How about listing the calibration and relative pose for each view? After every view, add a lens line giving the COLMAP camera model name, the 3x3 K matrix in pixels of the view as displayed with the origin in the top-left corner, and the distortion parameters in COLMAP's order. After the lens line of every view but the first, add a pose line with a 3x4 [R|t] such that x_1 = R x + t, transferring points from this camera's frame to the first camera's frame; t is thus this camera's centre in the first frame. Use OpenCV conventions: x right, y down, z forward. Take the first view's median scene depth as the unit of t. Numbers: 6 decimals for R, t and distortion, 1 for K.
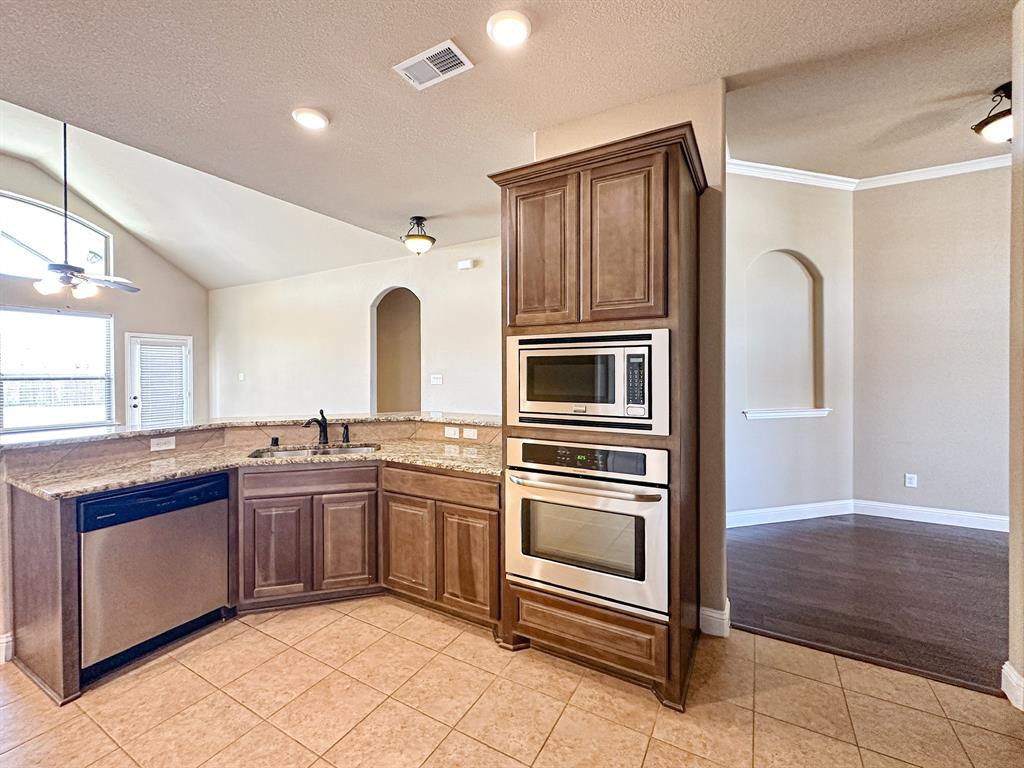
lens RADIAL K [[430.1, 0, 512.0], [0, 430.1, 384.0], [0, 0, 1]] dist [-0.000377, -0.000074]
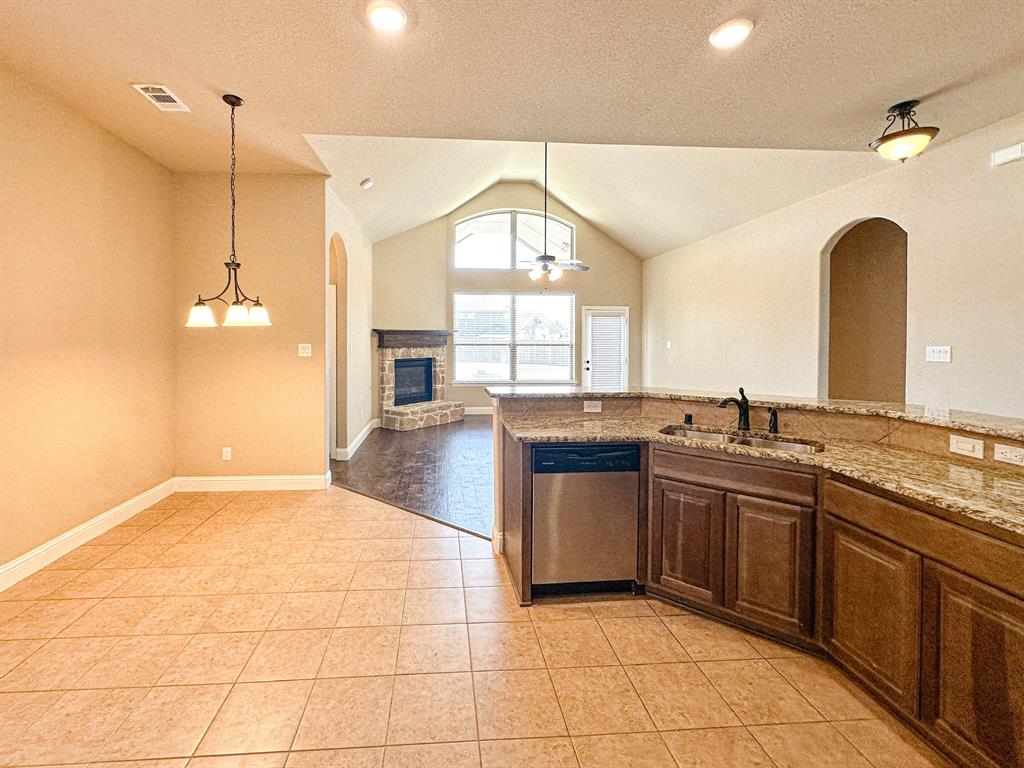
lens RADIAL K [[454.2, 0, 510.1], [0, 454.2, 345.7], [0, 0, 1]] dist [-0.003911, 0.000206]
pose [[0.579403, 0.015733, -0.814889, -0.000228], [-0.027669, 0.999617, -0.000373, -0.007583], [0.814571, 0.022763, 0.579617, 0.150412]]
